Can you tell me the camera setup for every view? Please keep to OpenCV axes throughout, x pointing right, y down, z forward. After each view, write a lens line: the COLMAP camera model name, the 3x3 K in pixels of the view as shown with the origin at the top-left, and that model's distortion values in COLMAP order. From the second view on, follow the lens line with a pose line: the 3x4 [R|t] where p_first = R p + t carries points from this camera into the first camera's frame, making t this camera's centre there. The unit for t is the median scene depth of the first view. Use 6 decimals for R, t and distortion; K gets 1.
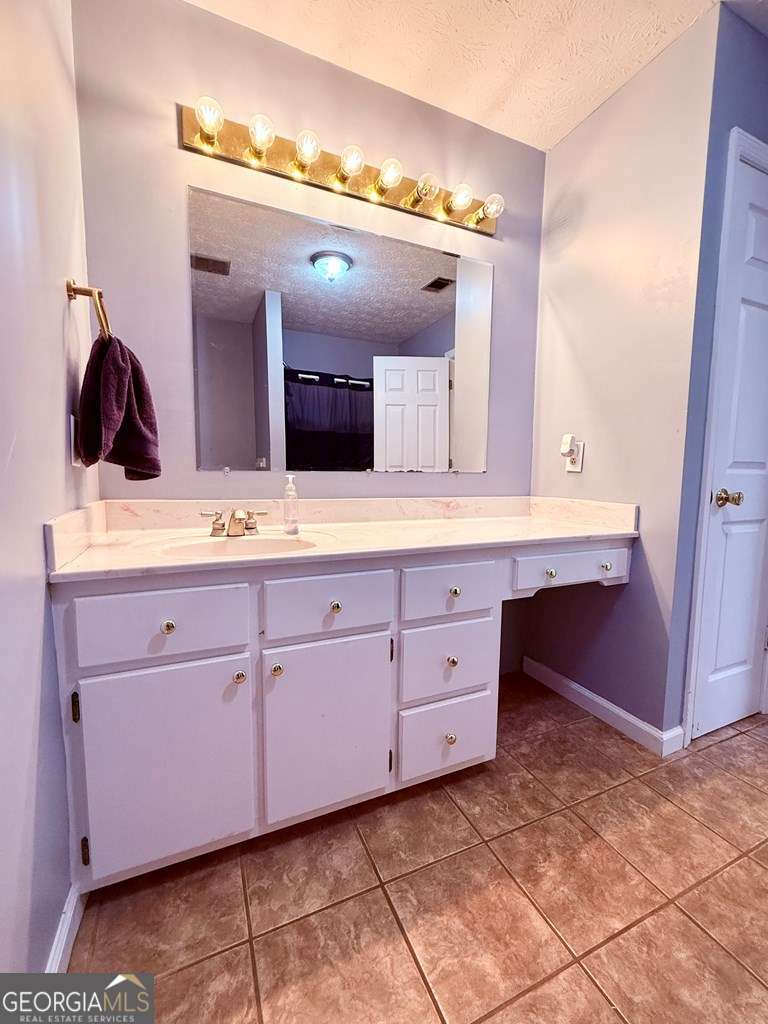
lens RADIAL K [[424.6, 0, 386.2], [0, 424.6, 513.9], [0, 0, 1]] dist [0.000503, 0.000036]
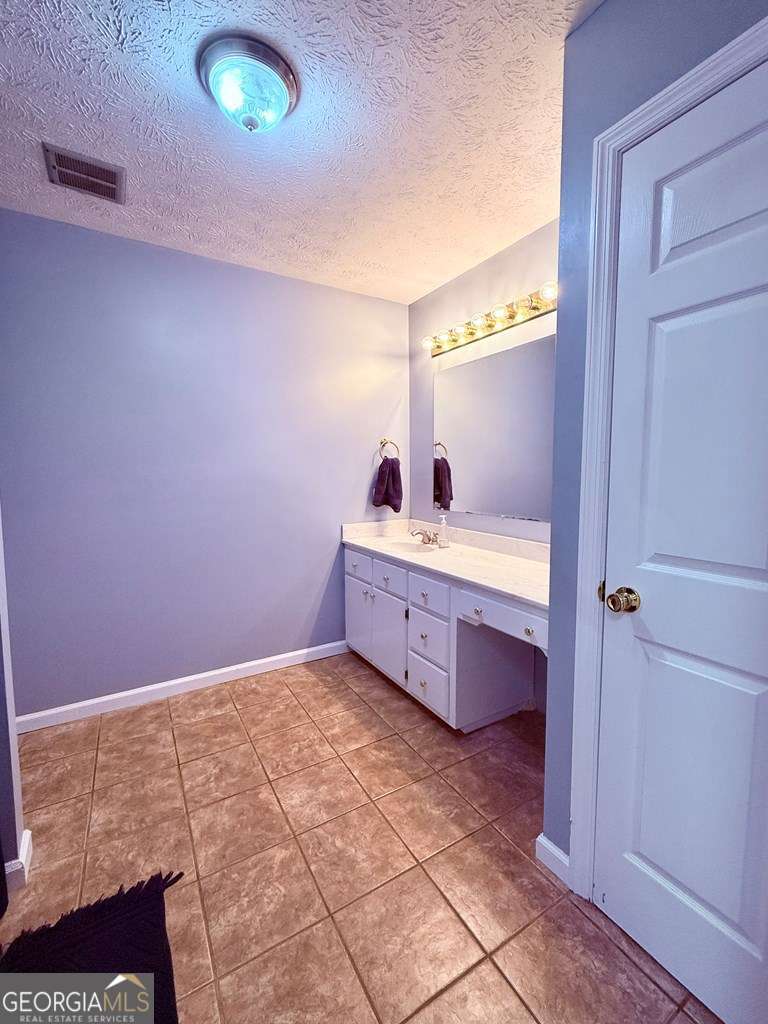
lens RADIAL K [[424.6, 0, 385.1], [0, 424.6, 509.9], [0, 0, 1]] dist [0.000503, 0.000036]
pose [[0.118751, 0.075621, -0.990040, 1.887506], [-0.091198, 0.993712, 0.064963, -0.258487], [0.988727, 0.082575, 0.124901, 0.648764]]
